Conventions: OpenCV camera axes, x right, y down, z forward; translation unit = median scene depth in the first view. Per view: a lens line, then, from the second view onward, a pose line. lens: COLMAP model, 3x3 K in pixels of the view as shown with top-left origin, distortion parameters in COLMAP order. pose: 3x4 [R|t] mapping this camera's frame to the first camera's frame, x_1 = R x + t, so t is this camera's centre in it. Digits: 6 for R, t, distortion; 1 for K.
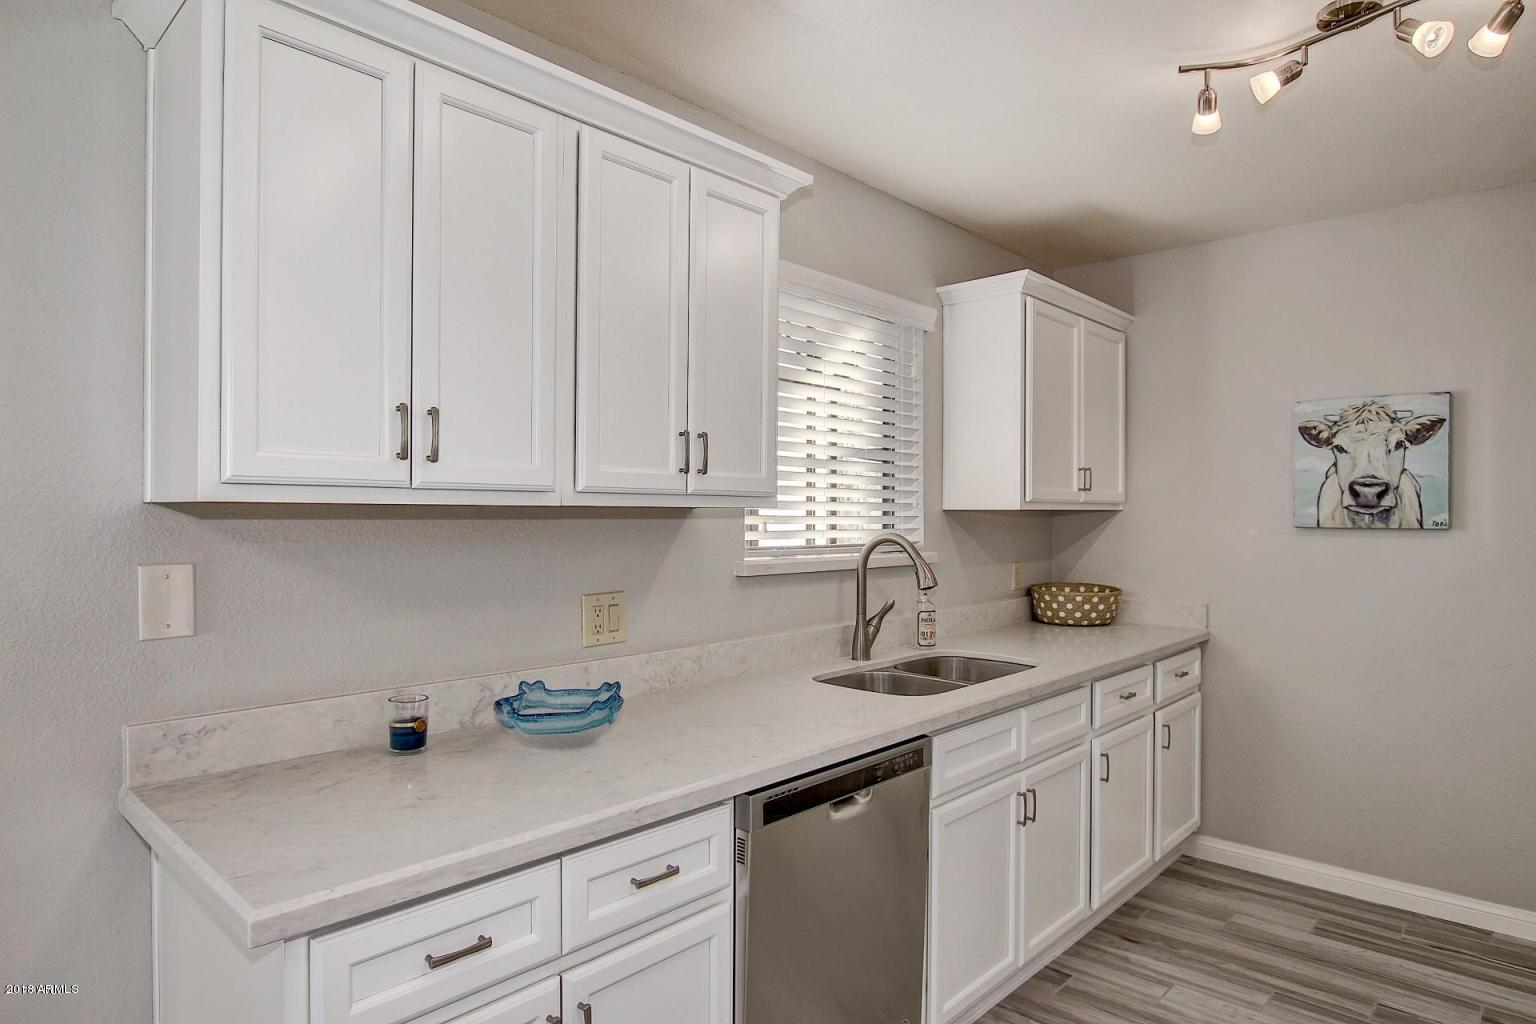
lens RADIAL K [[873.6, 0, 768.7], [0, 873.6, 517.6], [0, 0, 1]] dist [-0.002786, -0.001404]
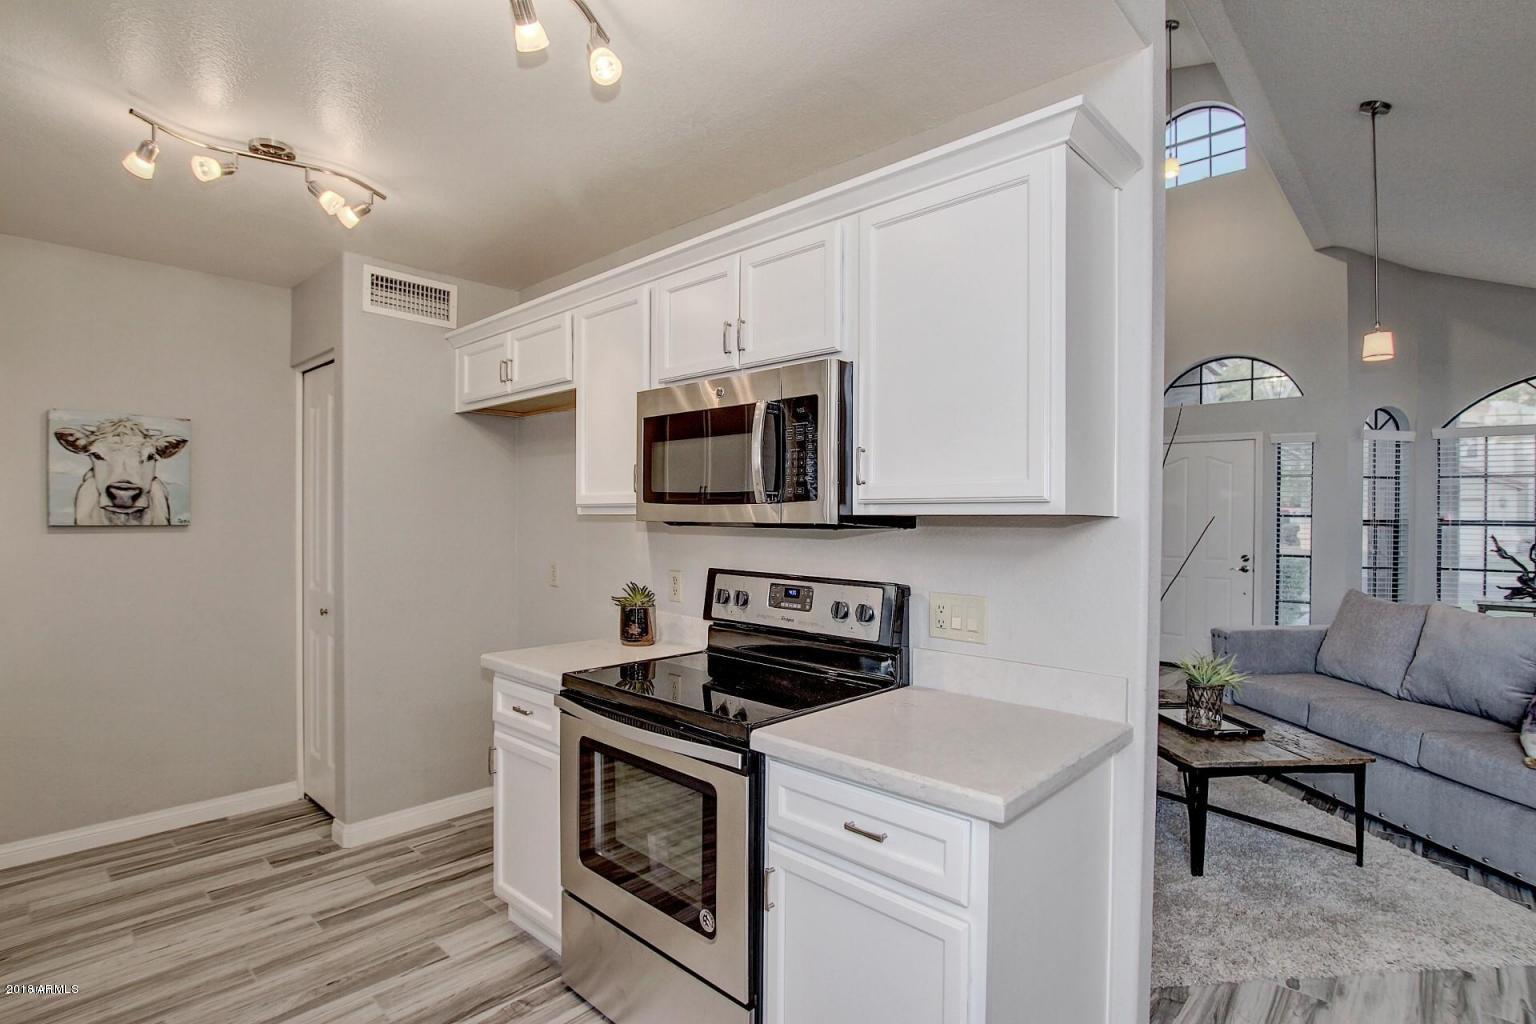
lens RADIAL K [[716.5, 0, 768.8], [0, 716.5, 515.0], [0, 0, 1]] dist [-0.023299, 0.001445]
pose [[0.022194, -0.001273, 0.999753, -0.245851], [0.002772, 0.999995, 0.001212, -0.000702], [-0.999750, 0.002744, 0.022197, 0.108267]]
